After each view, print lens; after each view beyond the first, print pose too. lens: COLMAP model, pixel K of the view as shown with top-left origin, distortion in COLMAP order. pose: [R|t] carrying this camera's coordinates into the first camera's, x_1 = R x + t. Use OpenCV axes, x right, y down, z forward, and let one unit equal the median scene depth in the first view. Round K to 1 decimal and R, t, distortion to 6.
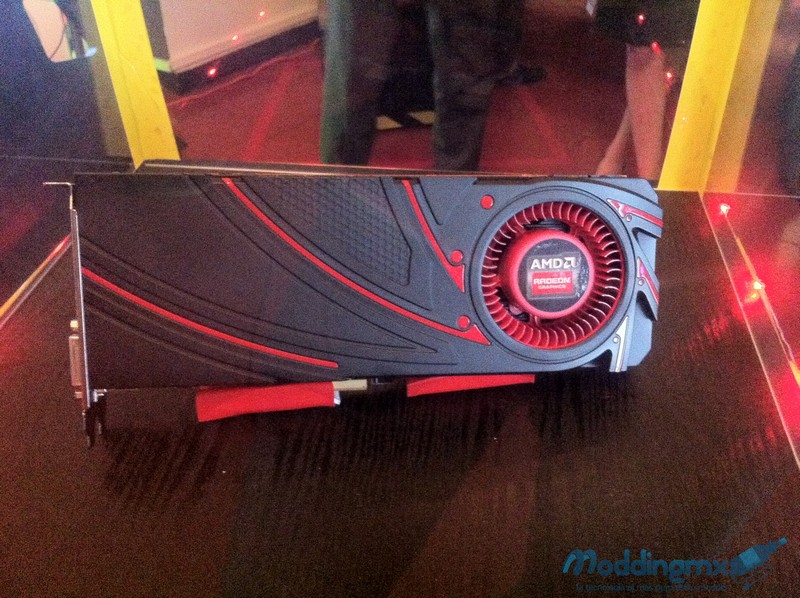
lens RADIAL K [[797.0, 0, 400.0], [0, 797.0, 299.0], [0, 0, 1]] dist [0.007684, -0.104253]
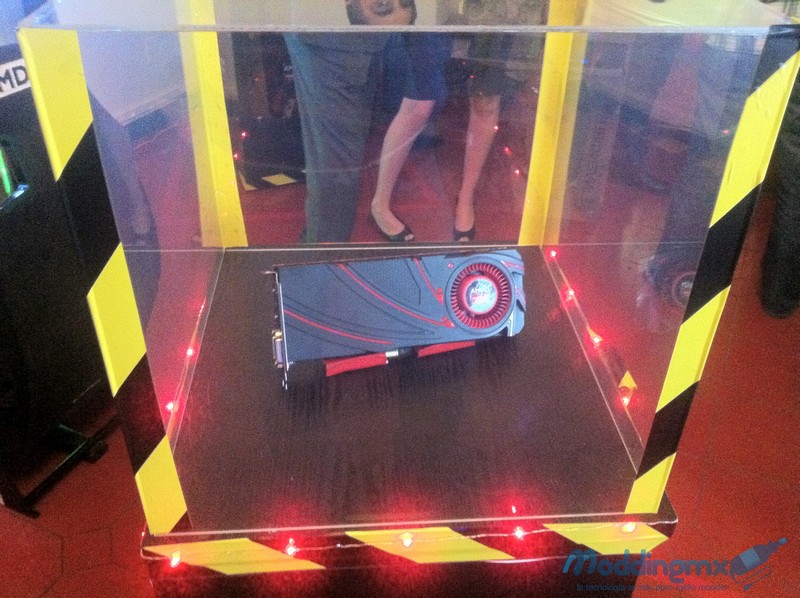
lens RADIAL K [[797.0, 0, 400.0], [0, 797.0, 299.0], [0, 0, 1]] dist [0.007684, -0.104253]
pose [[0.982201, -0.080840, 0.169547, -0.397576], [0.087318, 0.995695, -0.031095, 0.029955], [-0.166303, 0.045346, 0.985031, -1.137154]]
